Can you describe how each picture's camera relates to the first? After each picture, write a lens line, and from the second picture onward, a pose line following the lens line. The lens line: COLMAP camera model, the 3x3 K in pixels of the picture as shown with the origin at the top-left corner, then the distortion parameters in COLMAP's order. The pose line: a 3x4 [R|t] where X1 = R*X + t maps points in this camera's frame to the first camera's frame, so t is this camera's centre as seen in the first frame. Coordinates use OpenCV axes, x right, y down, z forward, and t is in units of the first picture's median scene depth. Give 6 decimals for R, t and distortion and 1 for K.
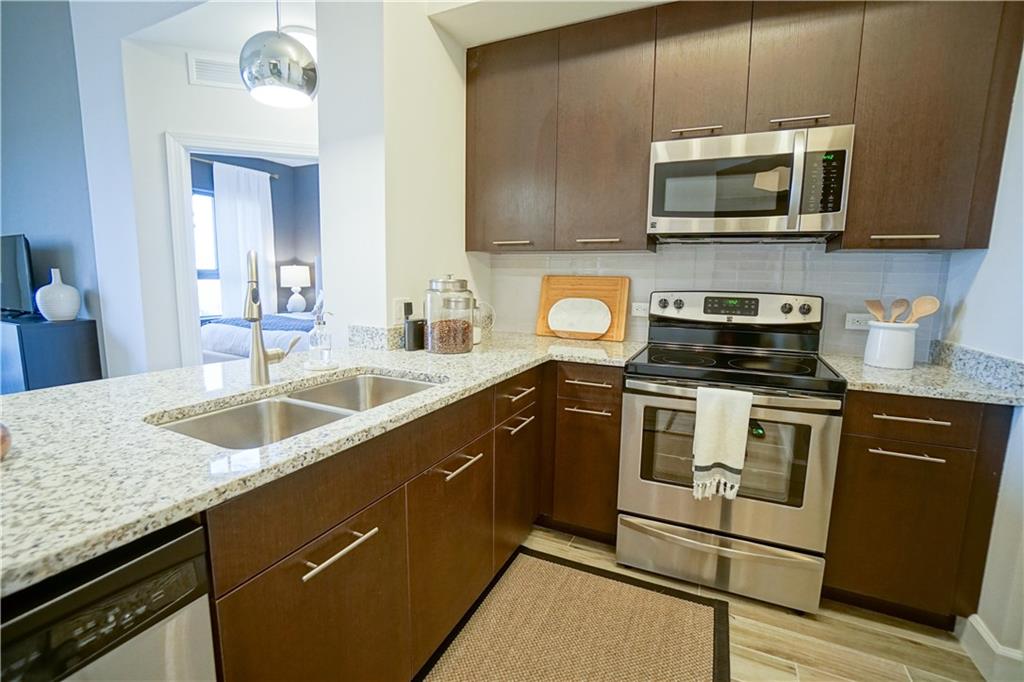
lens RADIAL K [[460.0, 0, 512.0], [0, 460.0, 341.0], [0, 0, 1]] dist [-0.061967, 0.024660]
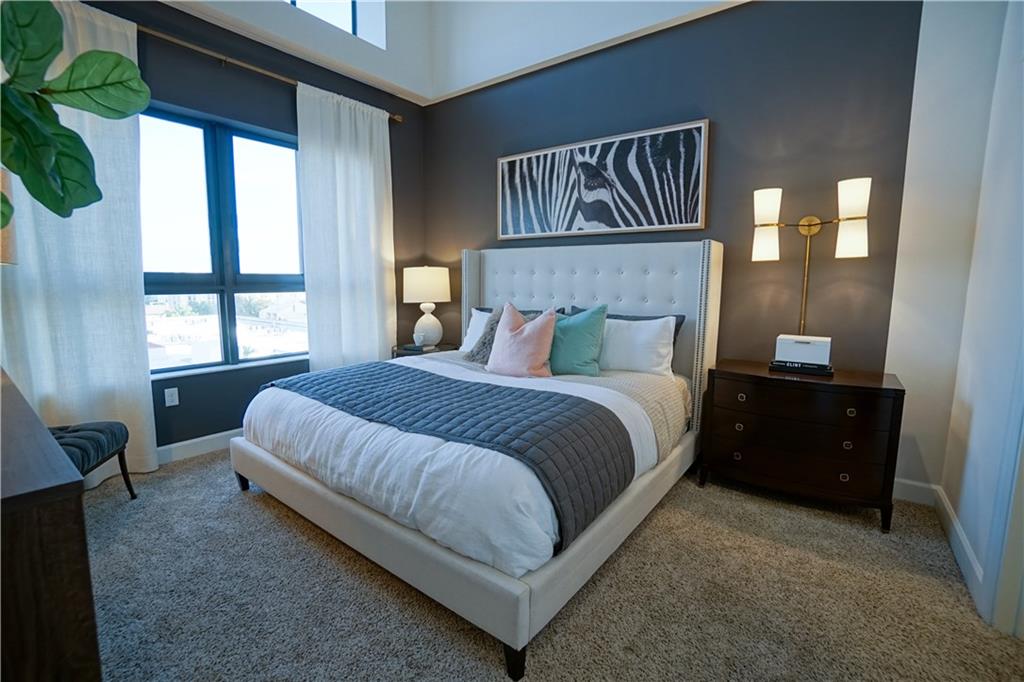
lens RADIAL K [[460.0, 0, 512.0], [0, 460.0, 341.0], [0, 0, 1]] dist [-0.061967, 0.024660]
pose [[0.979587, 0.011972, -0.200666, -0.901296], [-0.013628, 0.999883, -0.006875, -0.242498], [0.200560, 0.009469, 0.979636, 1.589617]]
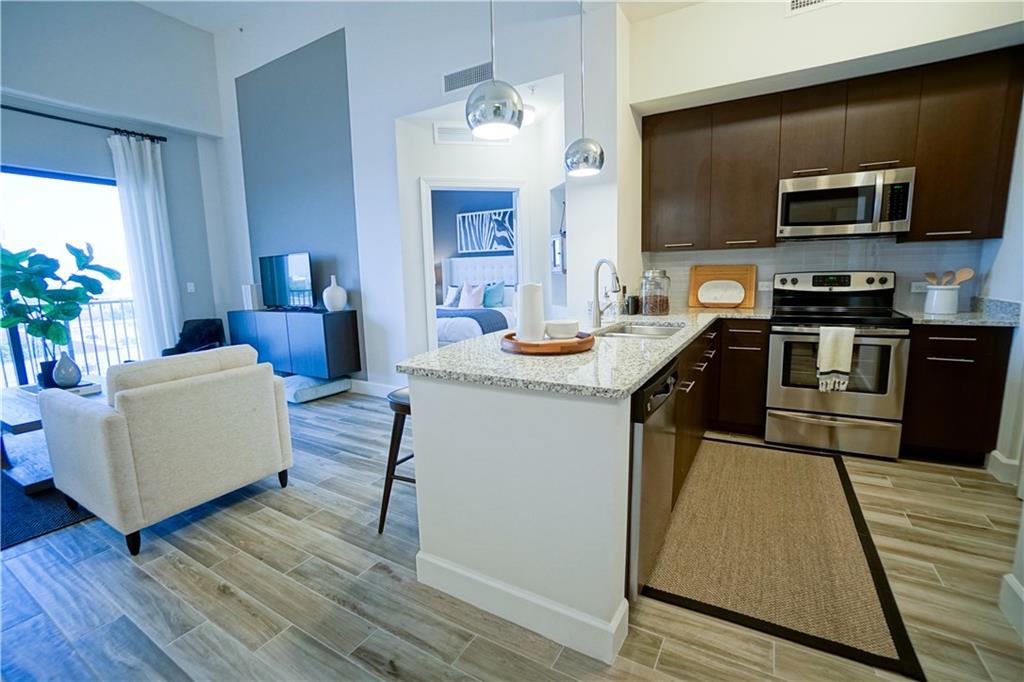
lens RADIAL K [[460.0, 0, 512.0], [0, 460.0, 341.0], [0, 0, 1]] dist [-0.061967, 0.024660]
pose [[0.994954, -0.029792, -0.095808, -0.491221], [0.031013, 0.999455, 0.011276, 0.082287], [0.095420, -0.014190, 0.995336, -0.669699]]
